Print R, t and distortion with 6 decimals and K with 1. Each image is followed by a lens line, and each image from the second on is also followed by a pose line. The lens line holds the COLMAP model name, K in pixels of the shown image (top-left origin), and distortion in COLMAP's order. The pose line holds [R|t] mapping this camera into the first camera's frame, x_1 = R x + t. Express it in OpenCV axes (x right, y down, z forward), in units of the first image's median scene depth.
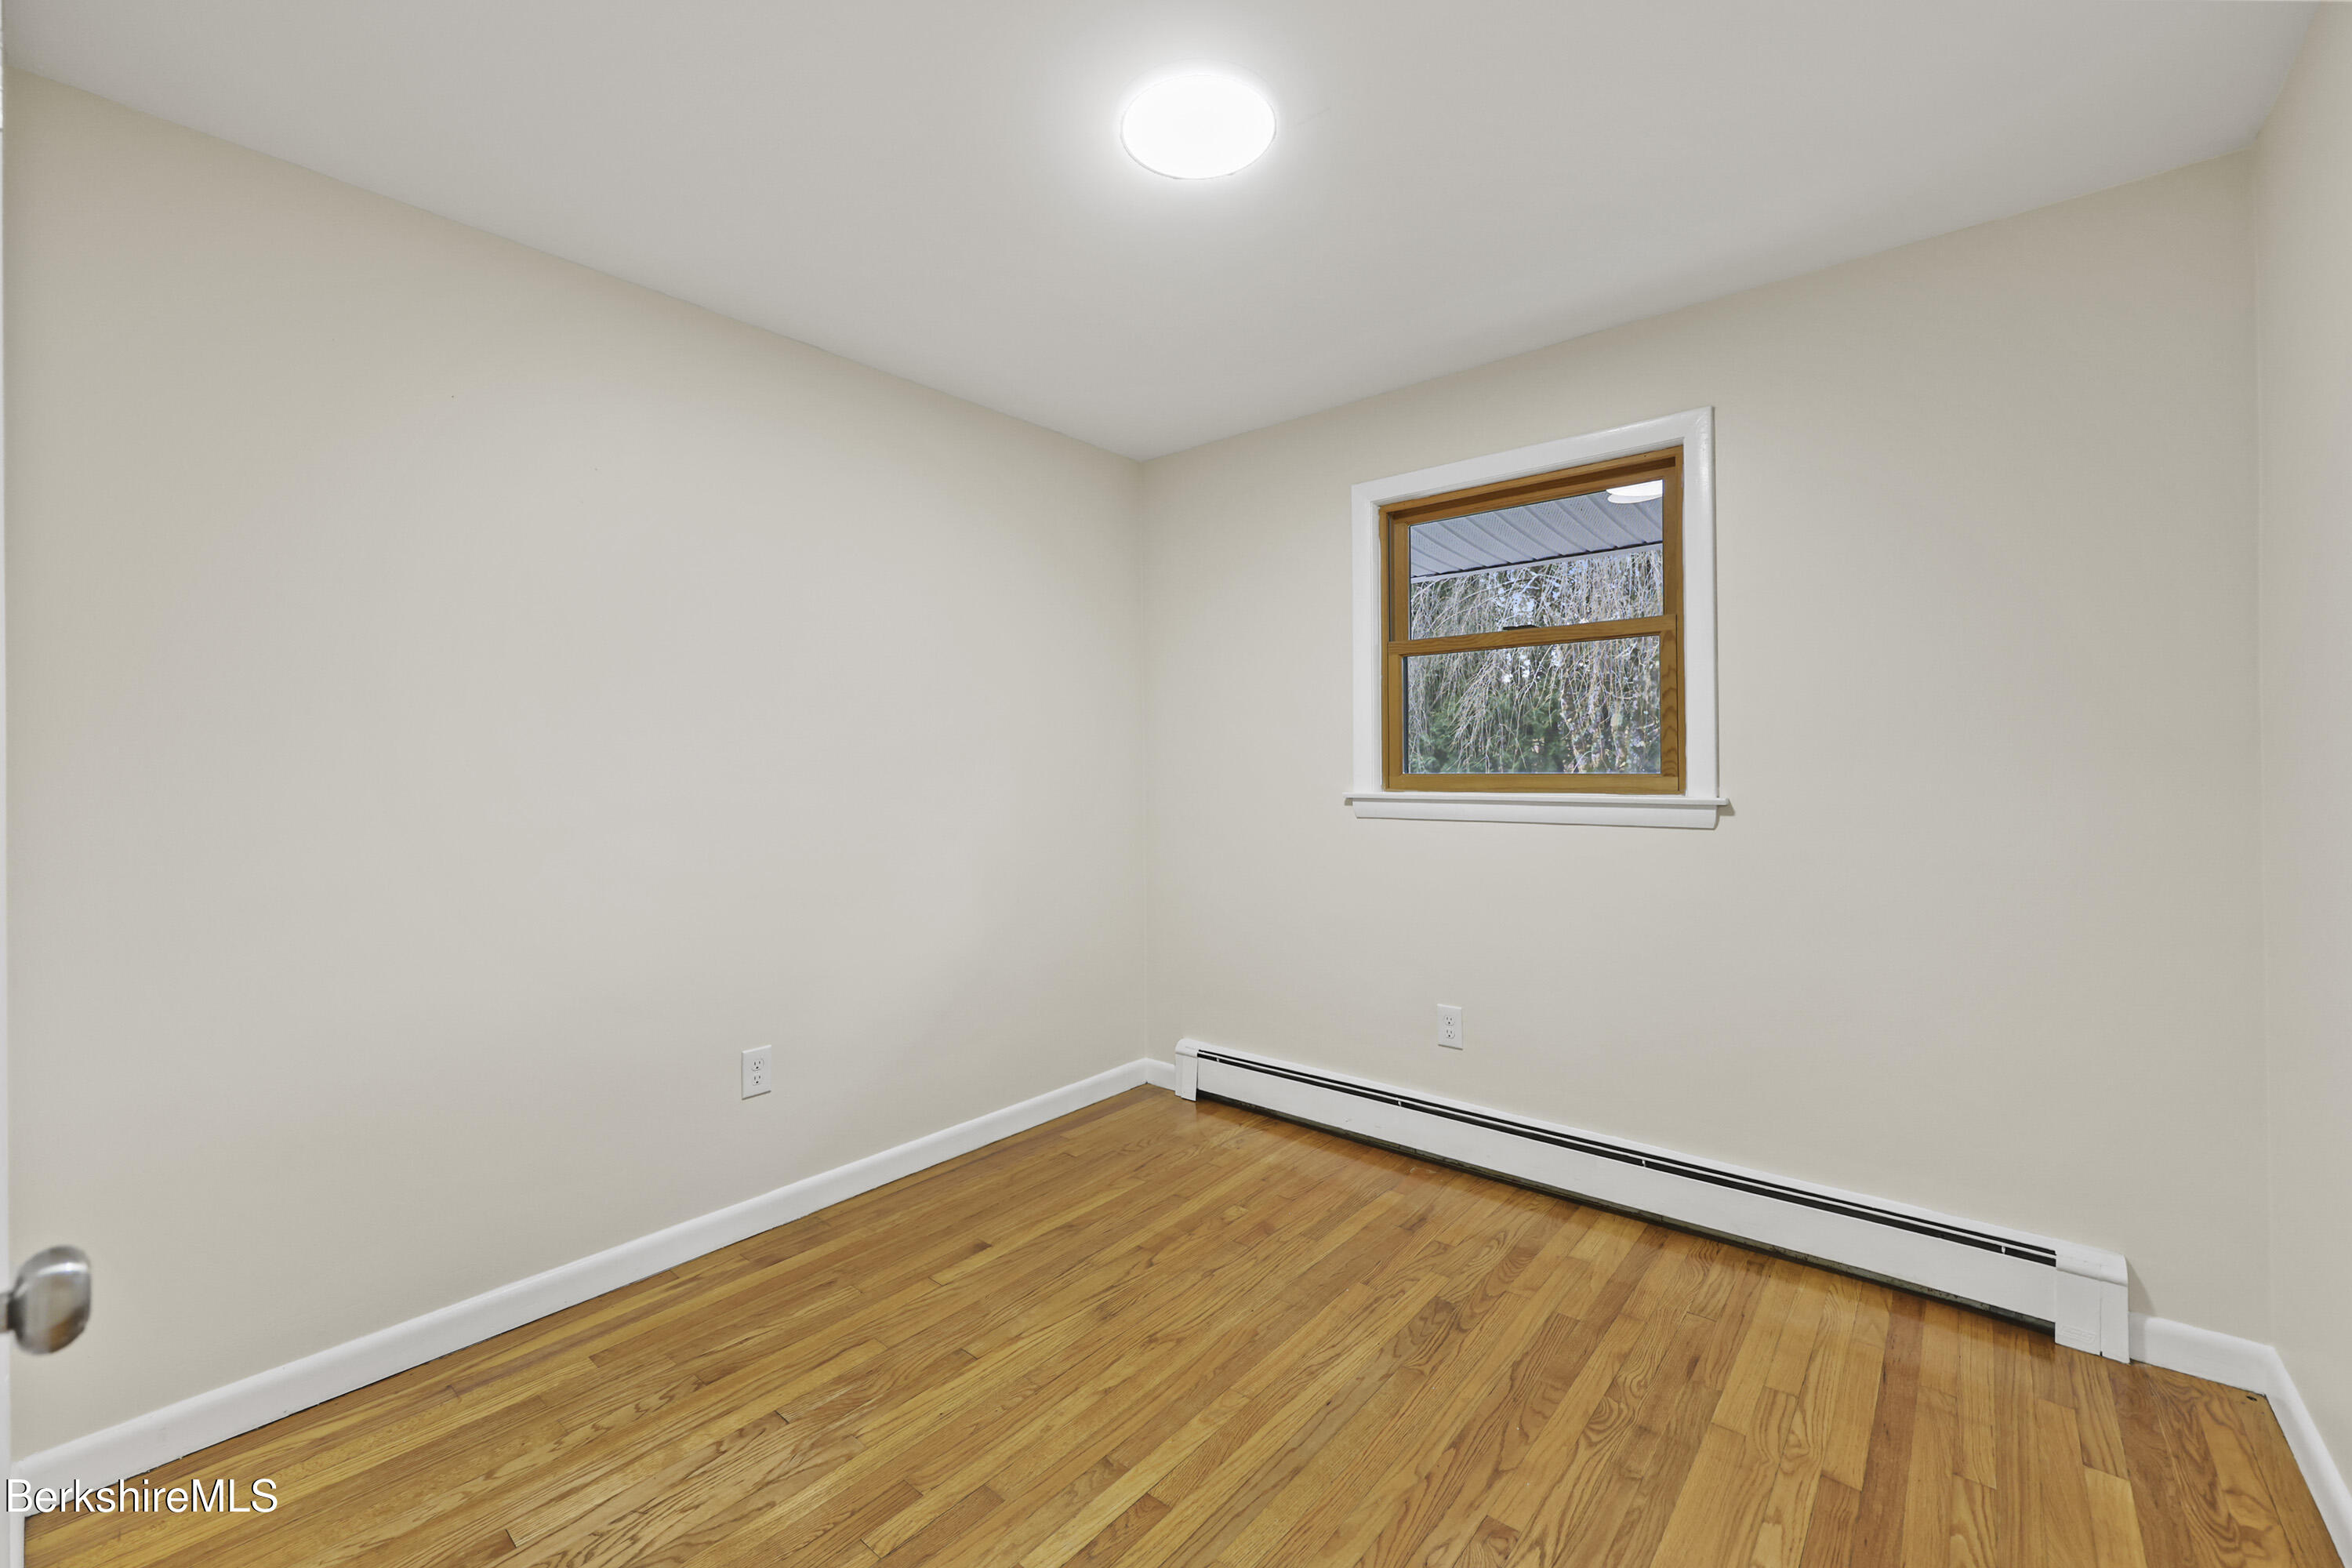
lens RADIAL K [[965.9, 0, 1170.3], [0, 965.9, 761.8], [0, 0, 1]] dist [0.000704, 0.000044]
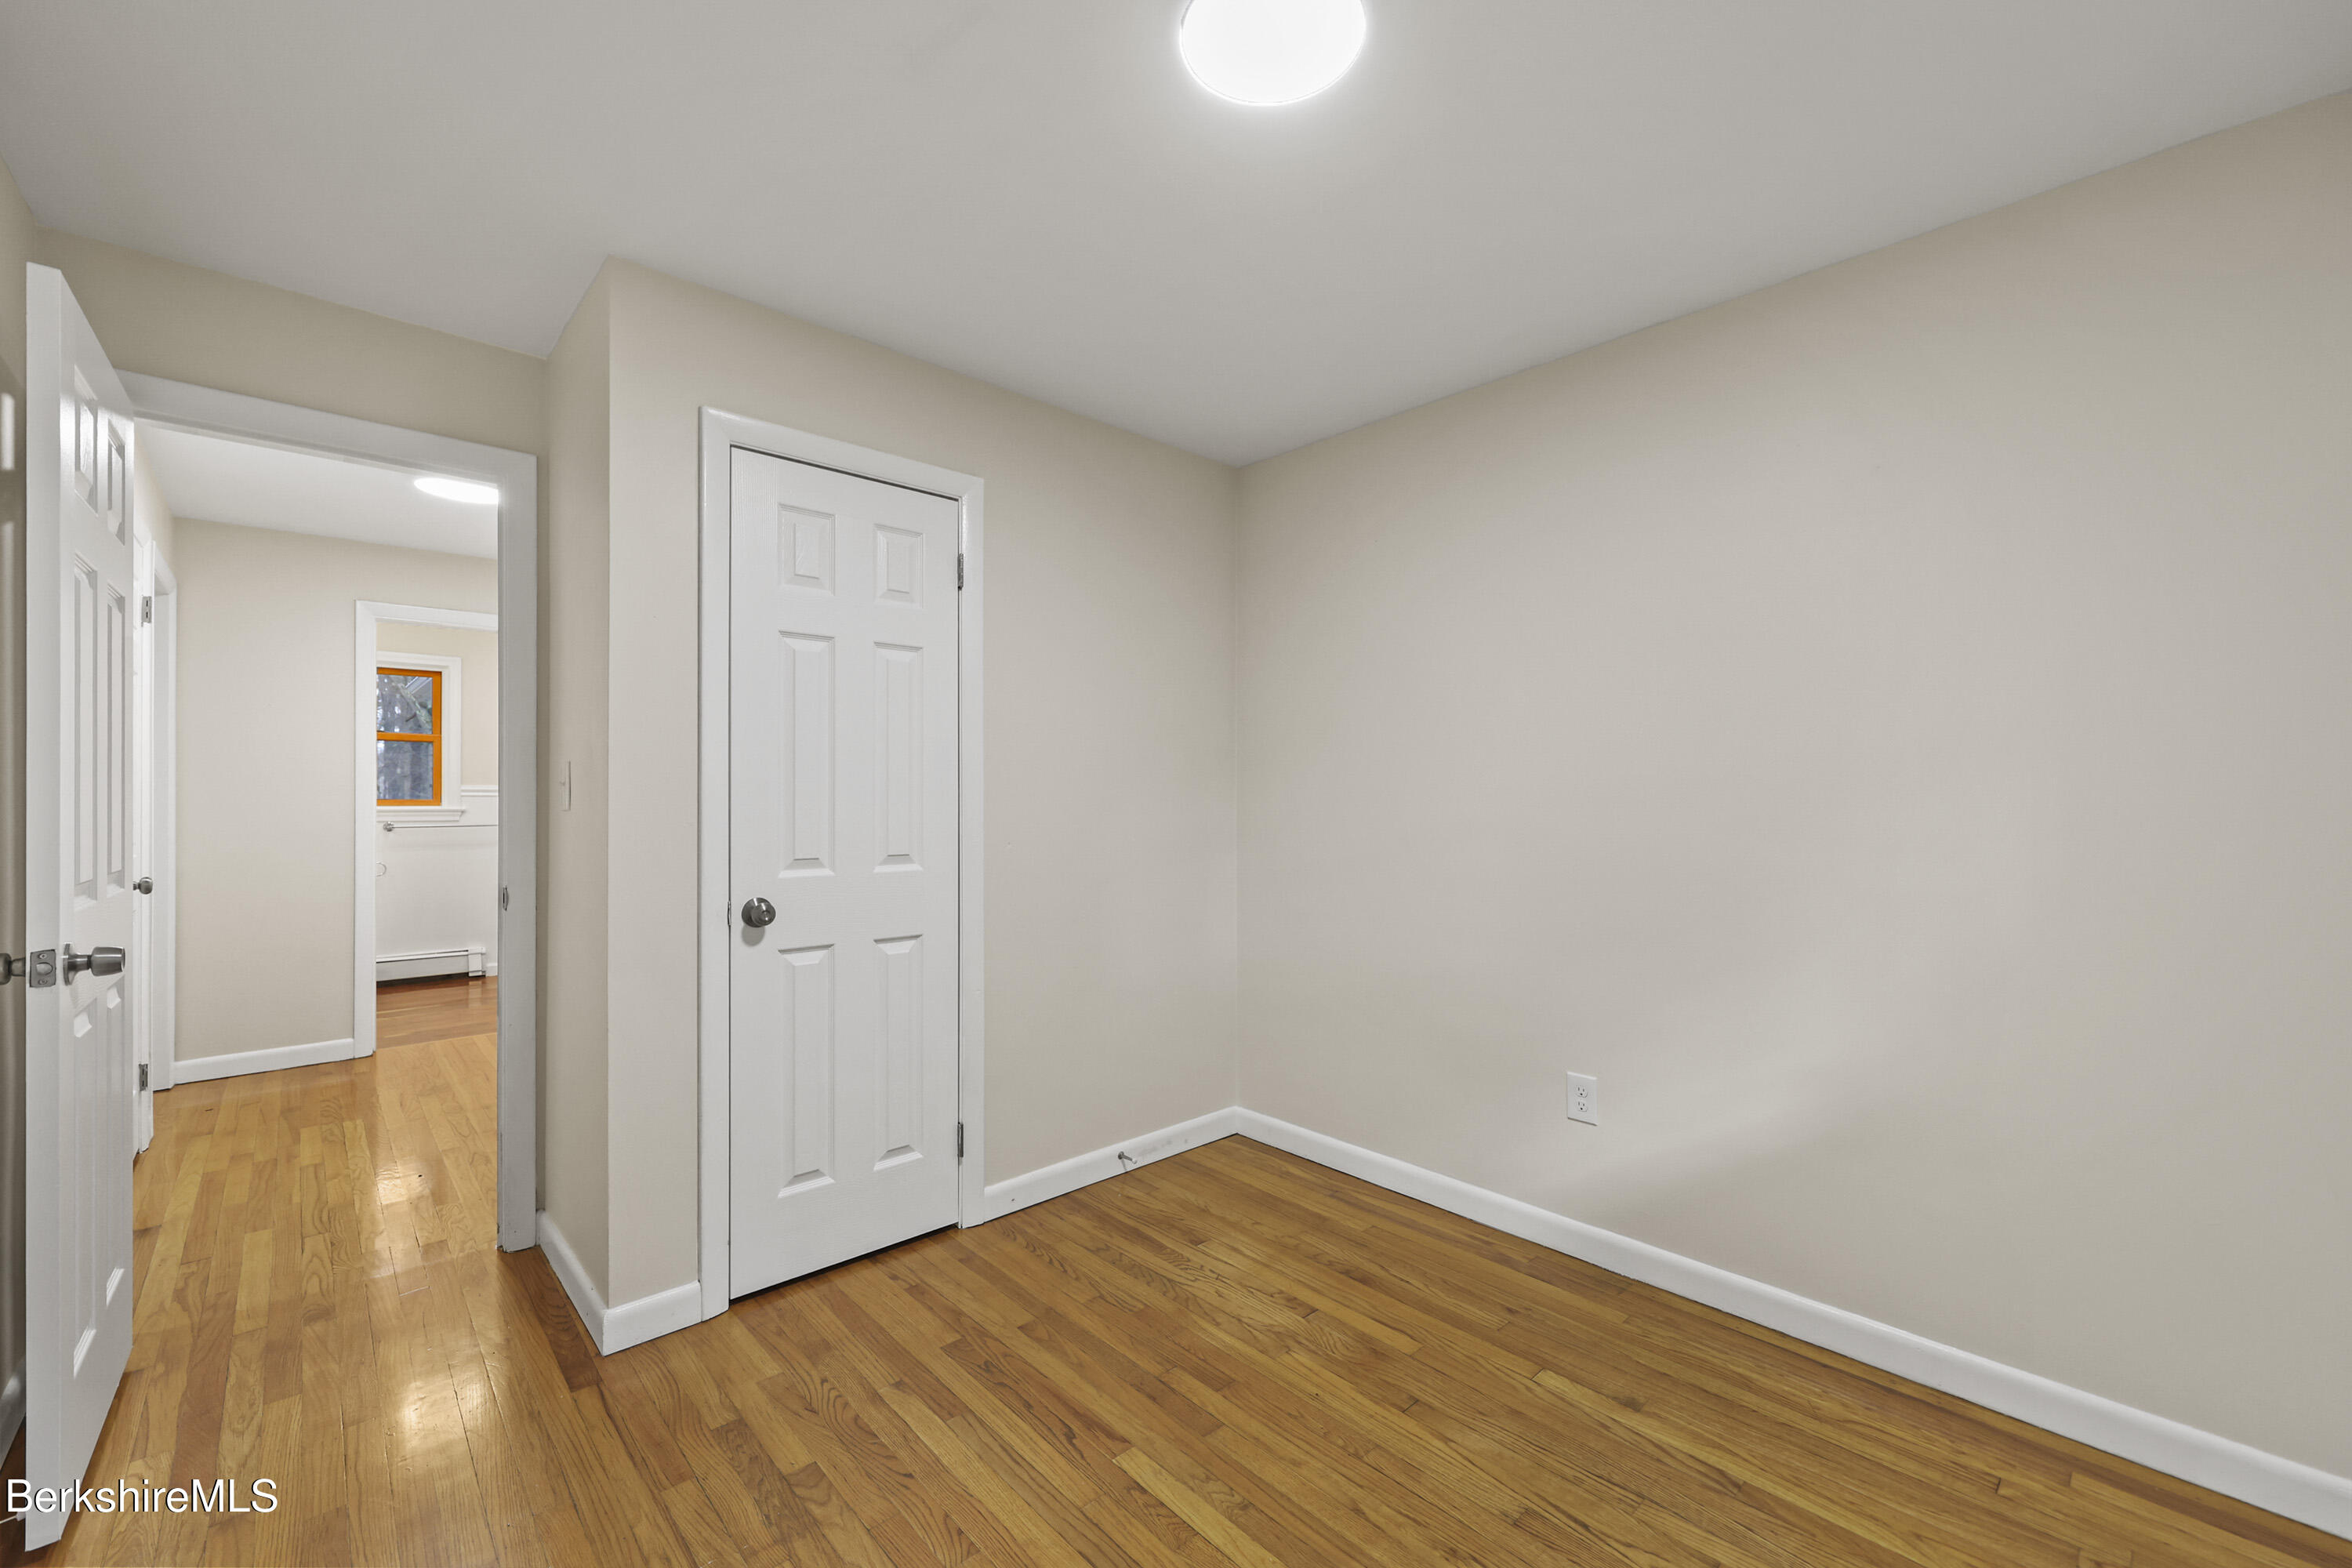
lens RADIAL K [[948.4, 0, 1182.8], [0, 948.4, 778.9], [0, 0, 1]] dist [0.000520, 0.000235]
pose [[-0.114633, -0.005168, -0.993394, 0.824504], [-0.001135, 0.999986, -0.005071, -0.009988], [0.993407, 0.000546, -0.114638, 0.953268]]
